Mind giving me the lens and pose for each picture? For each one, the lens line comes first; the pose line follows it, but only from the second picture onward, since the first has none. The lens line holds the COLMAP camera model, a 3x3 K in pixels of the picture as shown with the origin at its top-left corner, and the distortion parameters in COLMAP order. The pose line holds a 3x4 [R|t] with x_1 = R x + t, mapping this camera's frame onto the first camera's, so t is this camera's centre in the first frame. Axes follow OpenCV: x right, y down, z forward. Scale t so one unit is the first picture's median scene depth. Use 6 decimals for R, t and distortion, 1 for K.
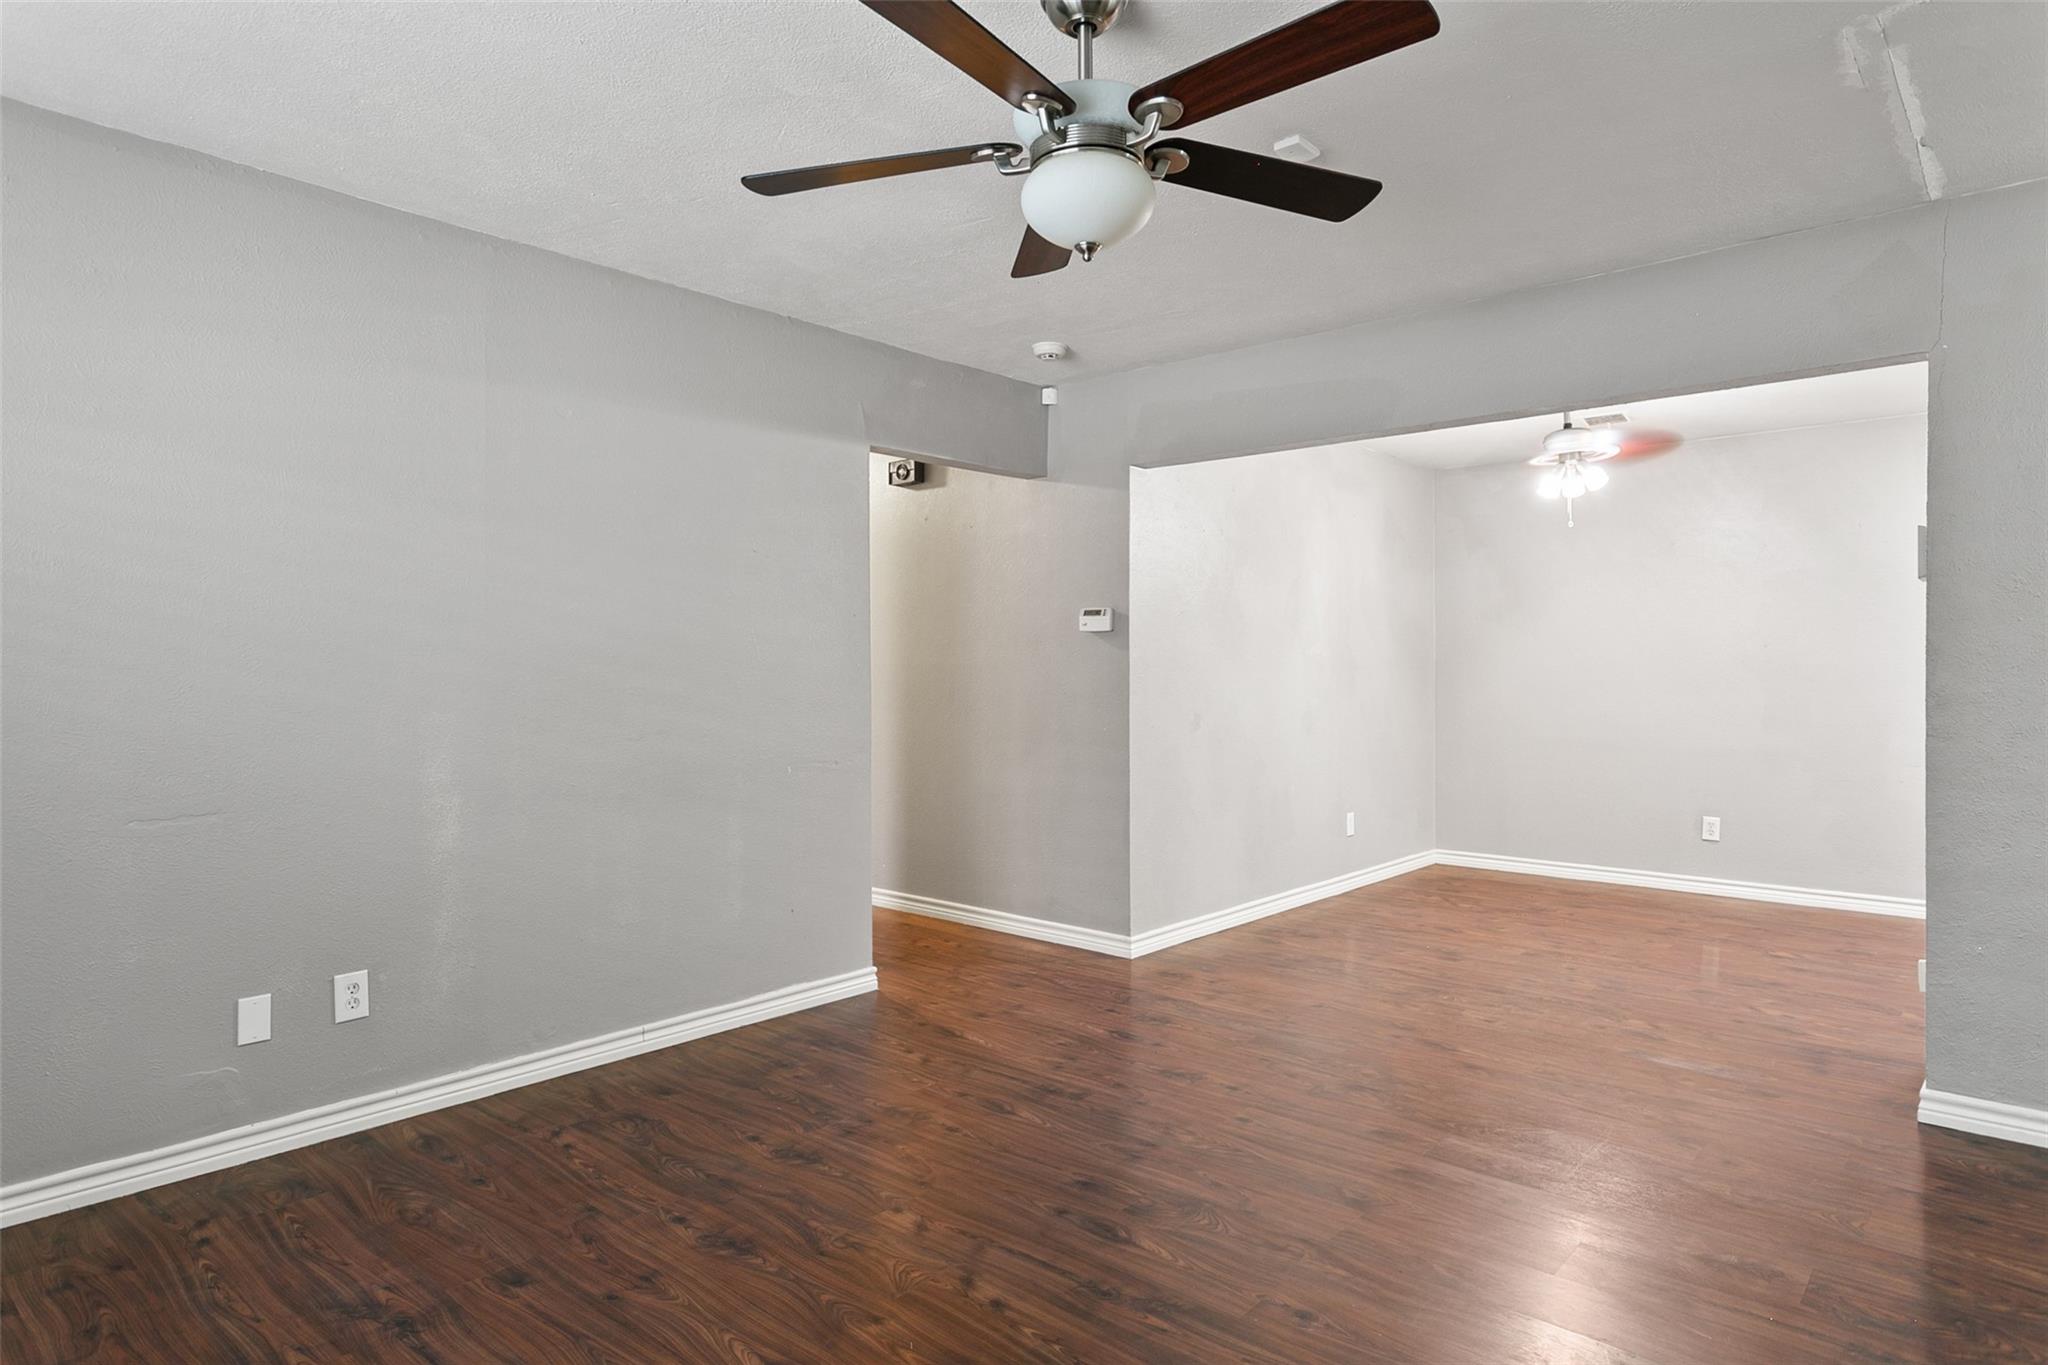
lens RADIAL K [[1111.1, 0, 1023.3], [0, 1111.1, 683.6], [0, 0, 1]] dist [0.001161, 0.000253]
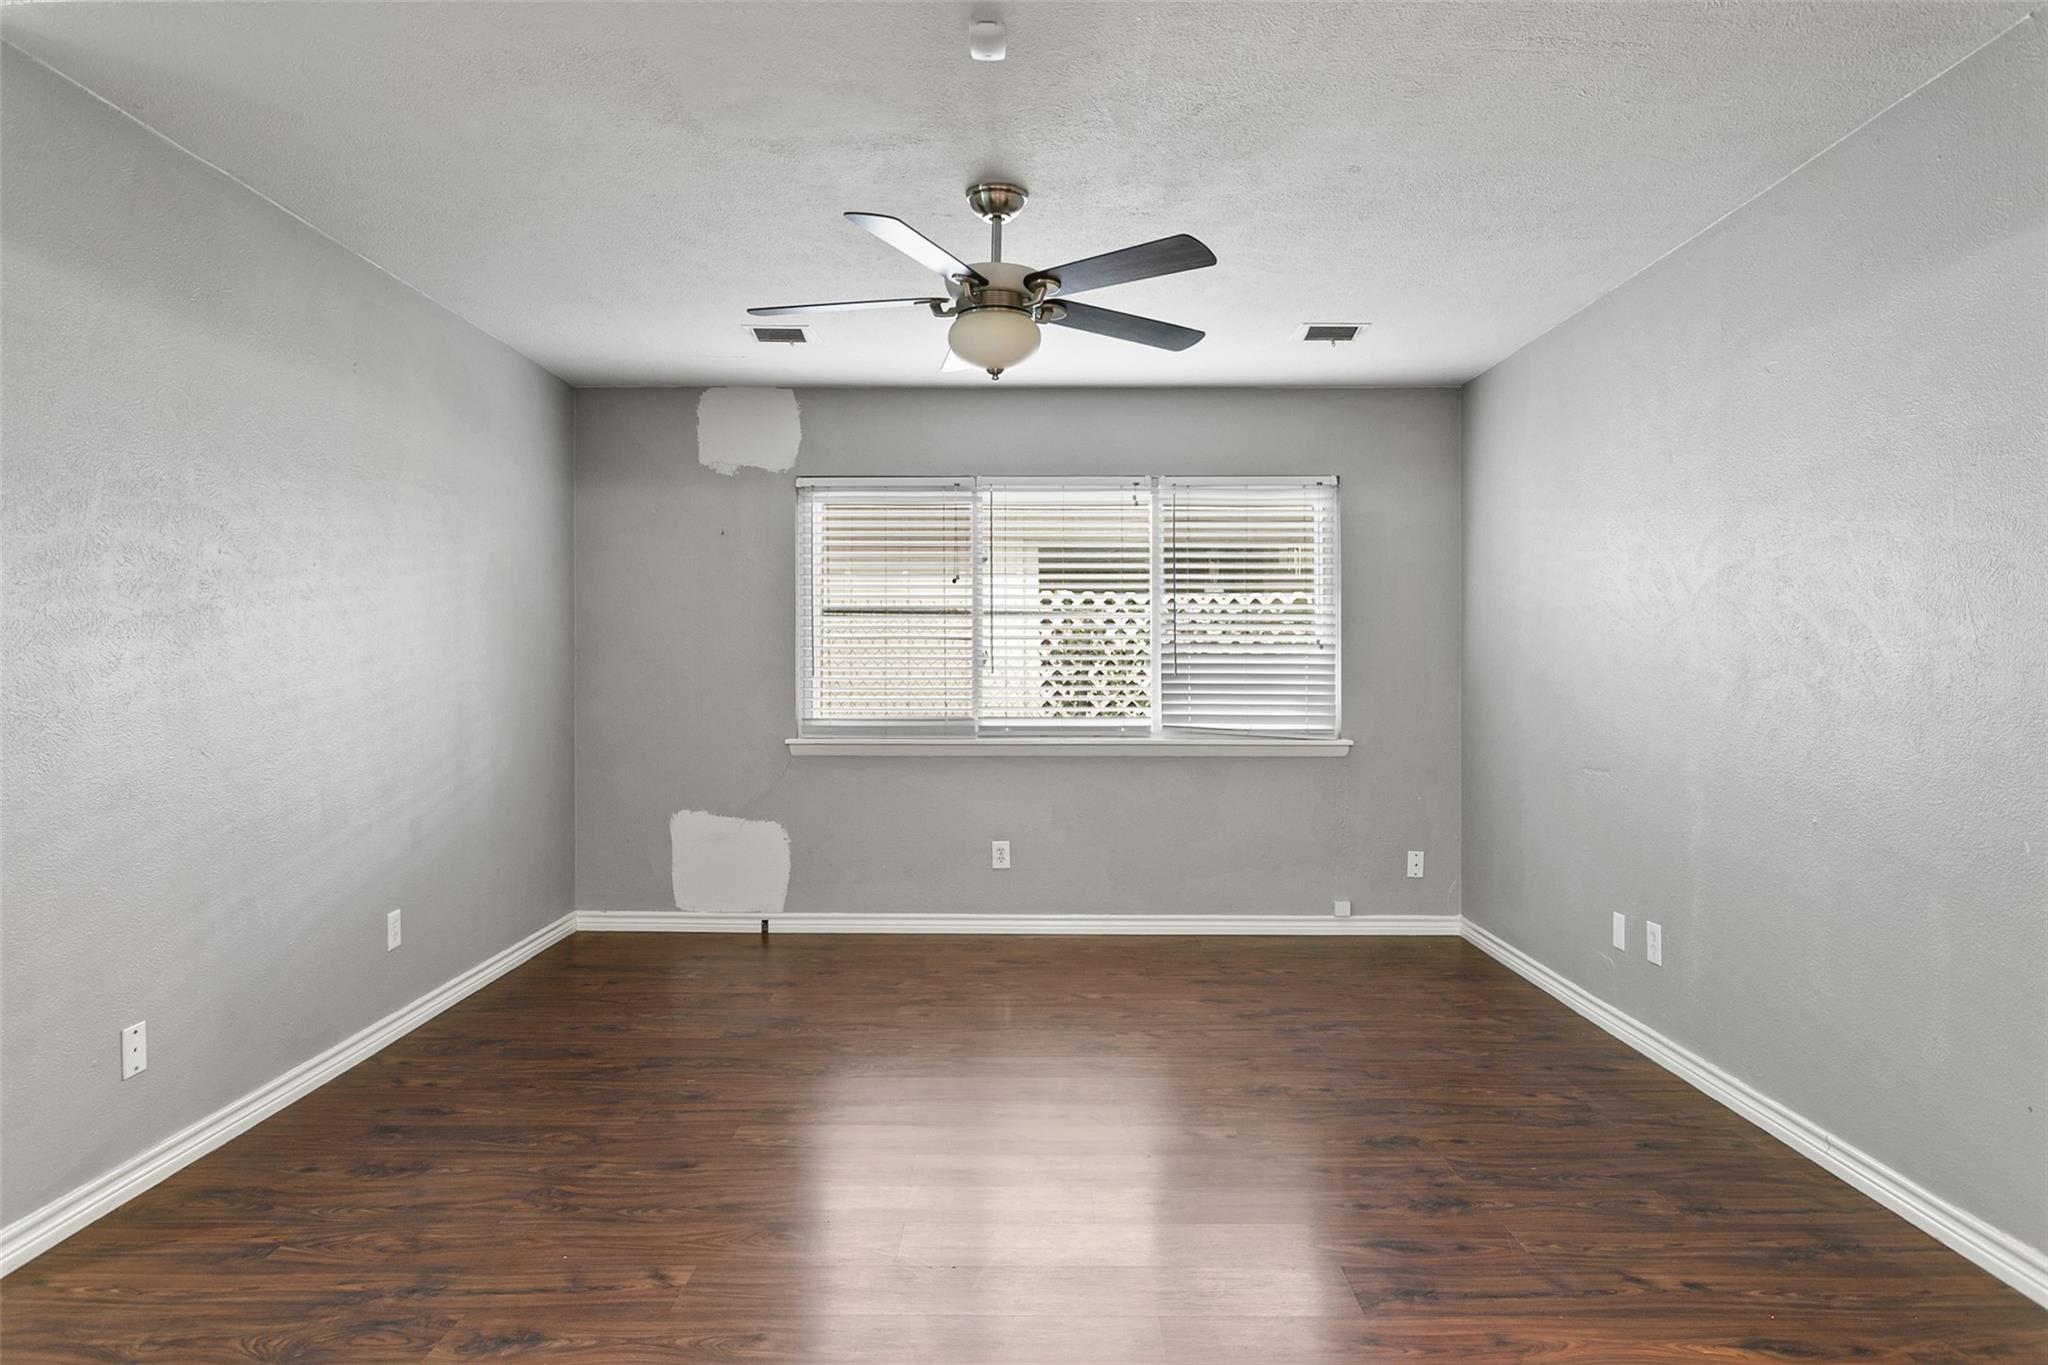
lens RADIAL K [[1316.1, 0, 1024.1], [0, 1316.1, 678.1], [0, 0, 1]] dist [-0.001150, -0.000683]
pose [[-0.767726, 0.004034, -0.640766, 0.697243], [-0.000780, 0.999974, 0.007230, -0.005703], [0.640778, 0.006051, -0.767702, 1.444353]]
